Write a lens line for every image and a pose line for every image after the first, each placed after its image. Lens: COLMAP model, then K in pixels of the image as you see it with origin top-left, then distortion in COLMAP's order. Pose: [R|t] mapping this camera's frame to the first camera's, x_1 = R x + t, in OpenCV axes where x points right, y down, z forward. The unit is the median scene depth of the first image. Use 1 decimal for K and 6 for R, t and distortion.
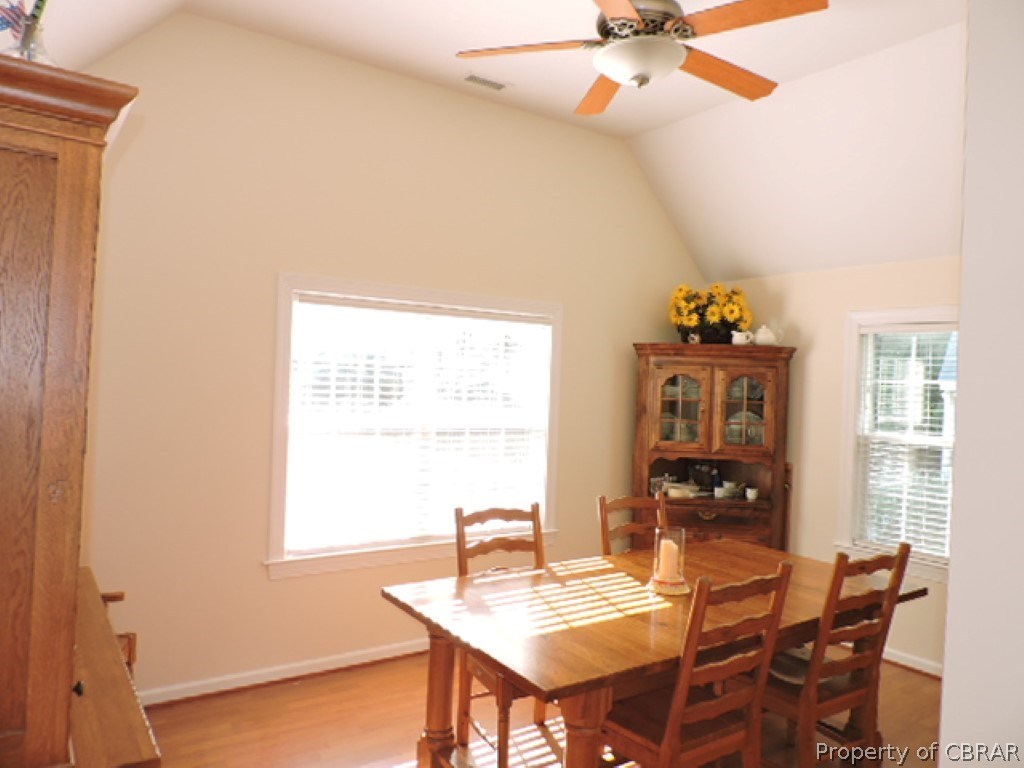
lens RADIAL K [[728.1, 0, 518.0], [0, 728.1, 388.4], [0, 0, 1]] dist [-0.028734, 0.004420]
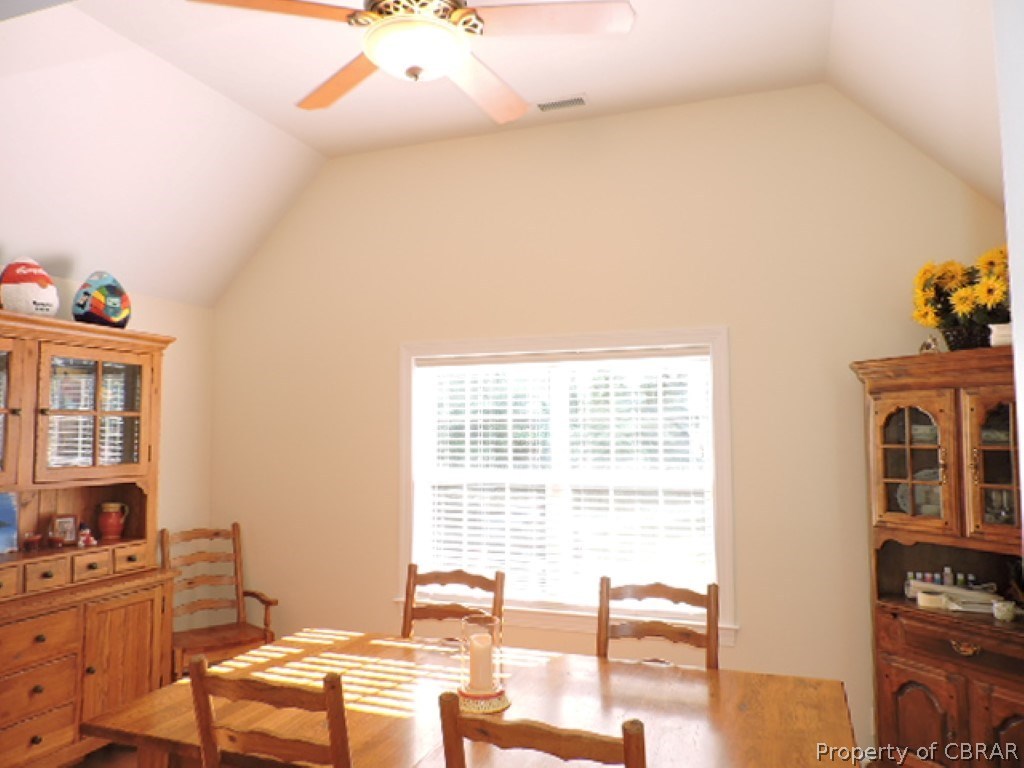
lens RADIAL K [[728.1, 0, 515.4], [0, 728.1, 387.6], [0, 0, 1]] dist [-0.028734, 0.004420]
pose [[0.571482, -0.088047, -0.815877, 0.586339], [0.021016, 0.995472, -0.092707, 0.016691], [0.820345, 0.035834, 0.570745, 0.406869]]
